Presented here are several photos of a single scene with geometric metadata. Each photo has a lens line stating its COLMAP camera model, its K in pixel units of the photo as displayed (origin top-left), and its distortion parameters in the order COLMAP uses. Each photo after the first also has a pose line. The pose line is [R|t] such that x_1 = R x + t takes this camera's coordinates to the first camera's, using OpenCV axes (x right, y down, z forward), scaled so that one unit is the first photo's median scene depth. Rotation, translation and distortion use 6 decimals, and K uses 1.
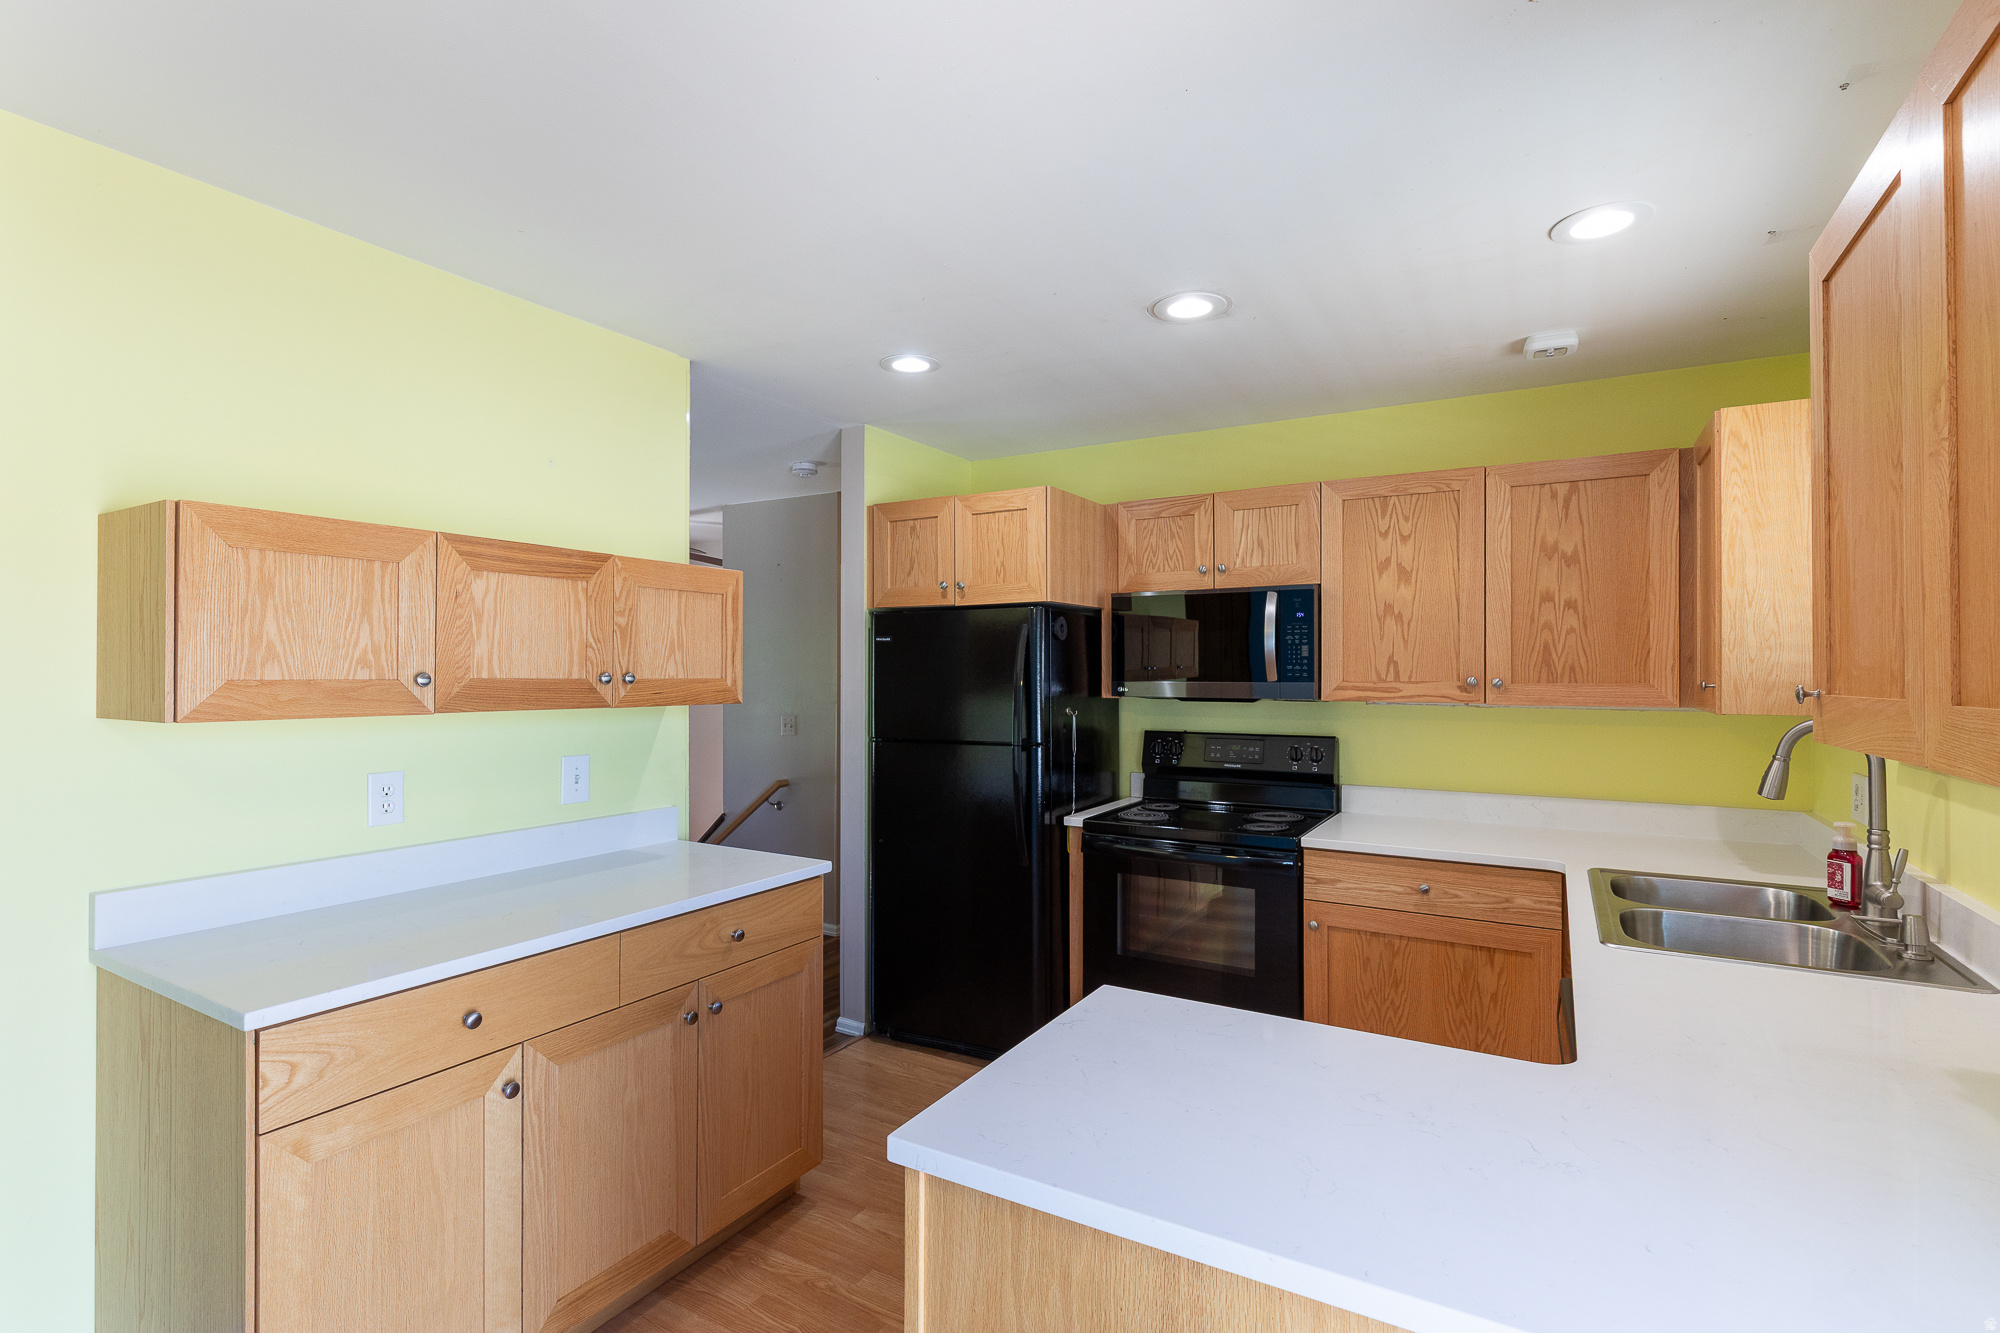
lens RADIAL K [[937.8, 0, 997.9], [0, 937.8, 663.9], [0, 0, 1]] dist [-0.004485, -0.000596]
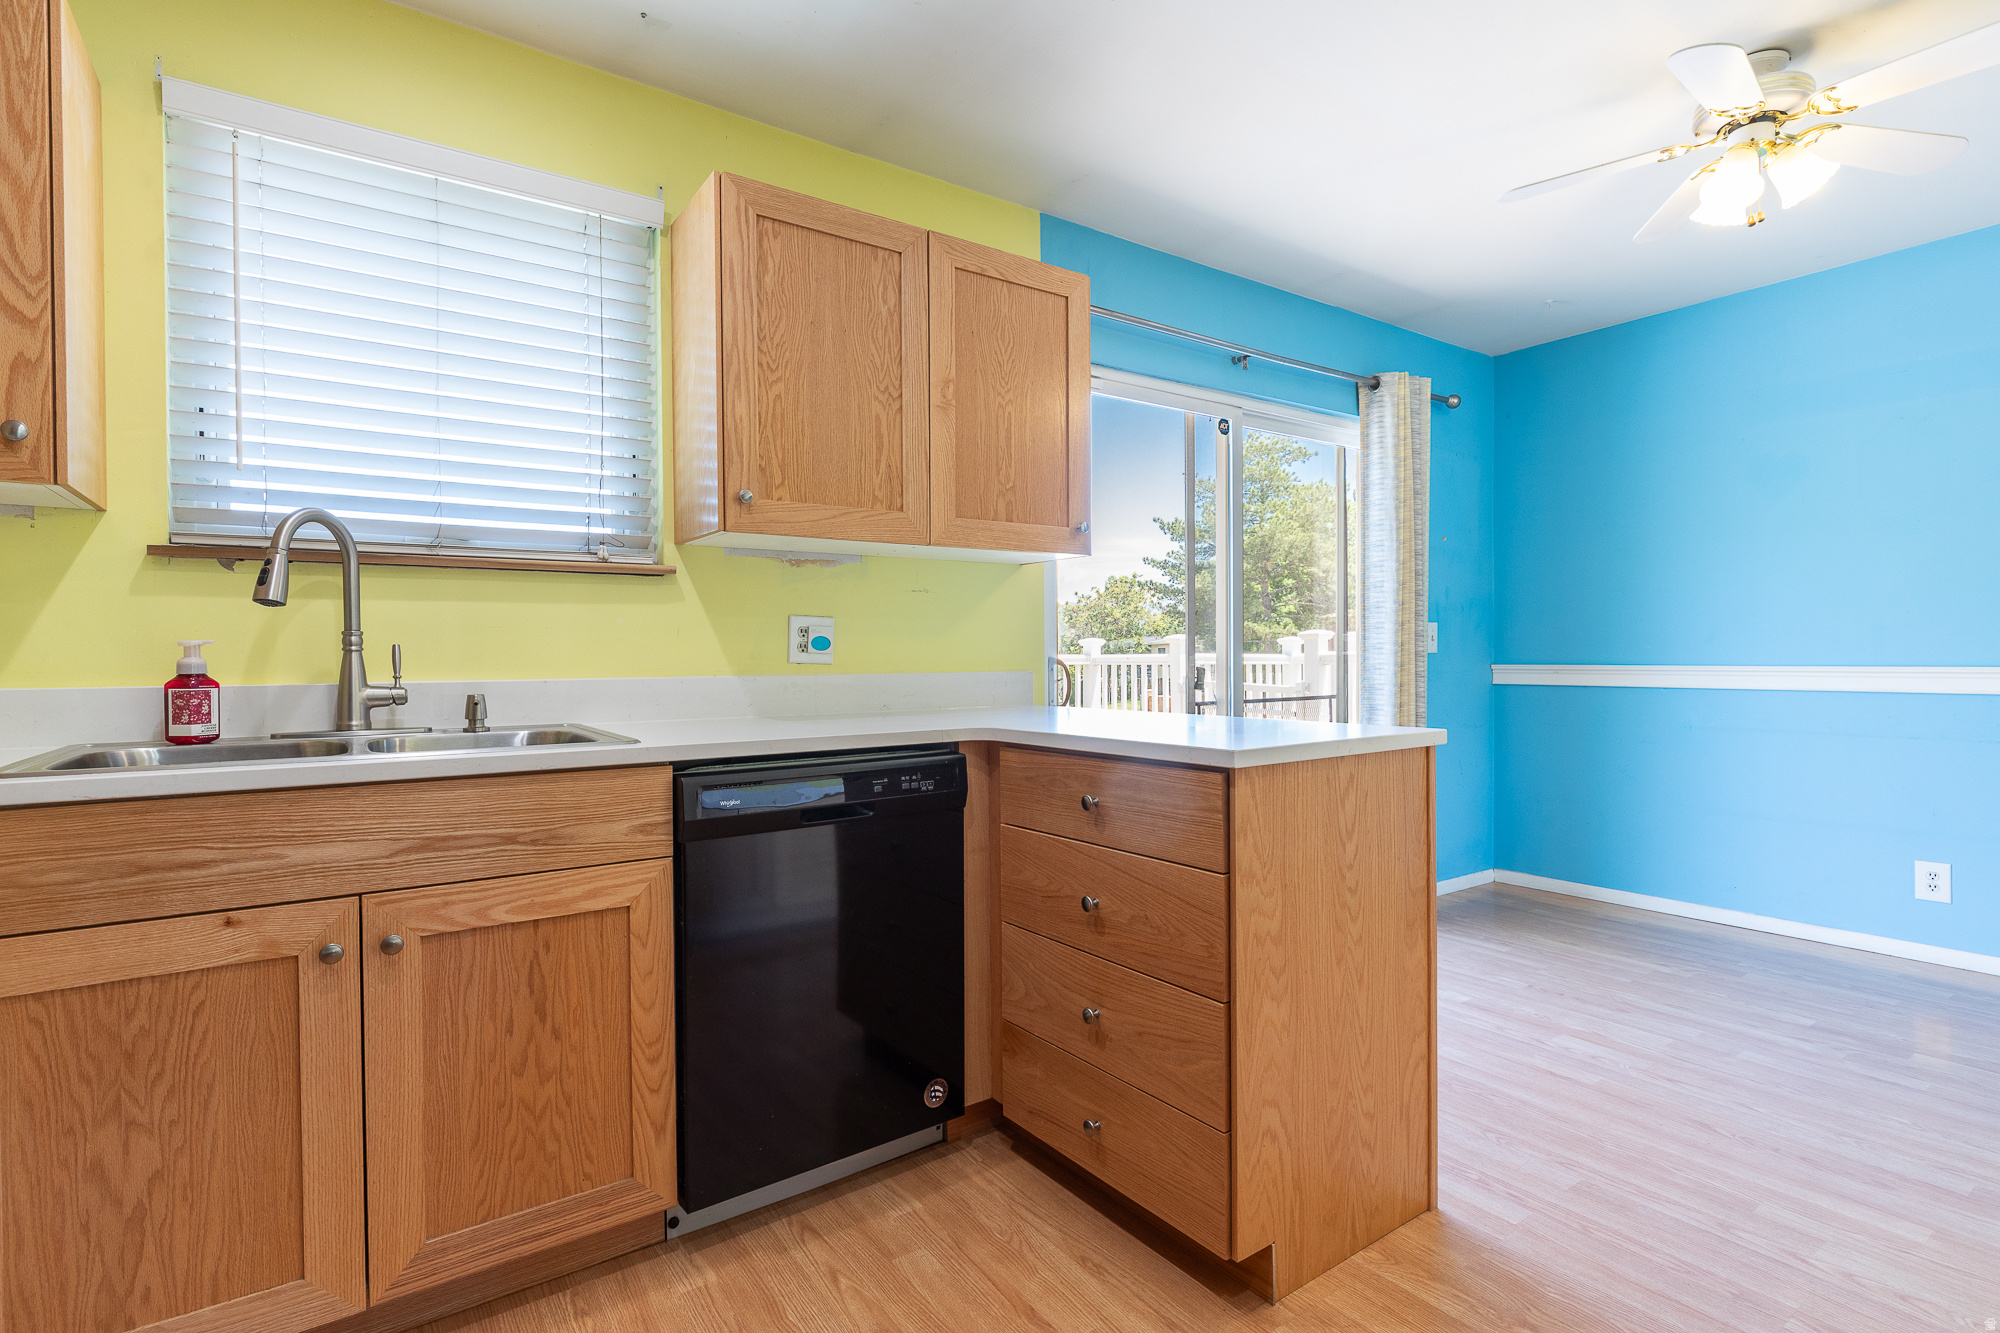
lens RADIAL K [[955.5, 0, 995.2], [0, 955.5, 666.8], [0, 0, 1]] dist [0.000199, 0.000666]
pose [[-0.910110, -0.001215, 0.414364, -0.038836], [0.000888, 0.999988, 0.004883, 0.135371], [-0.414365, 0.004812, -0.910098, 1.038116]]
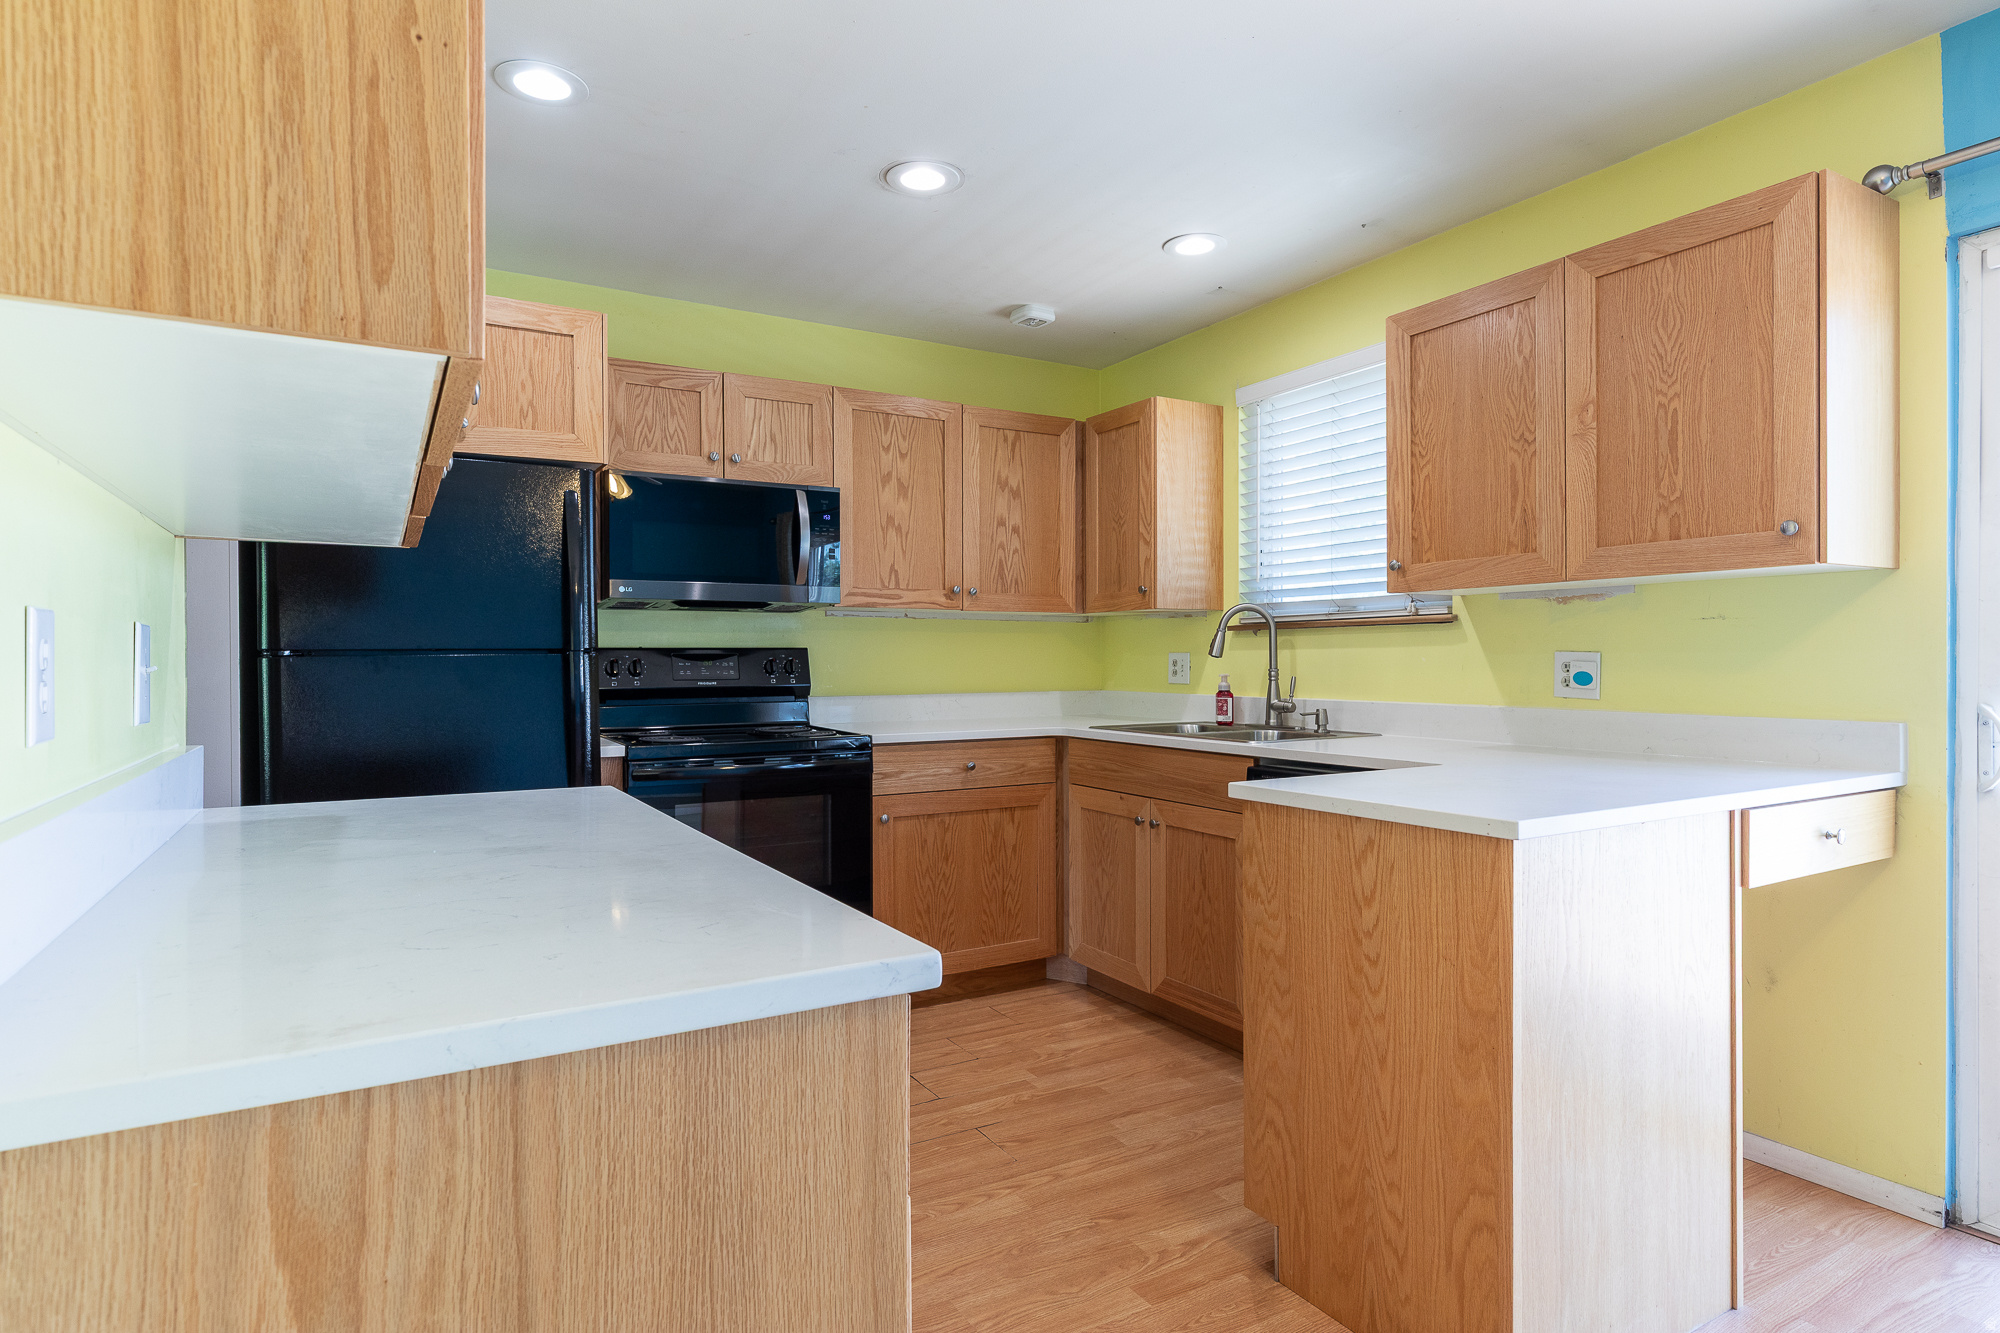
lens RADIAL K [[1077.6, 0, 998.3], [0, 1077.6, 665.3], [0, 0, 1]] dist [0.006139, 0.005040]
pose [[0.480964, -0.009450, 0.876689, -0.636063], [-0.002655, 0.999922, 0.012235, 0.096322], [-0.876736, -0.008212, 0.480901, 0.325347]]
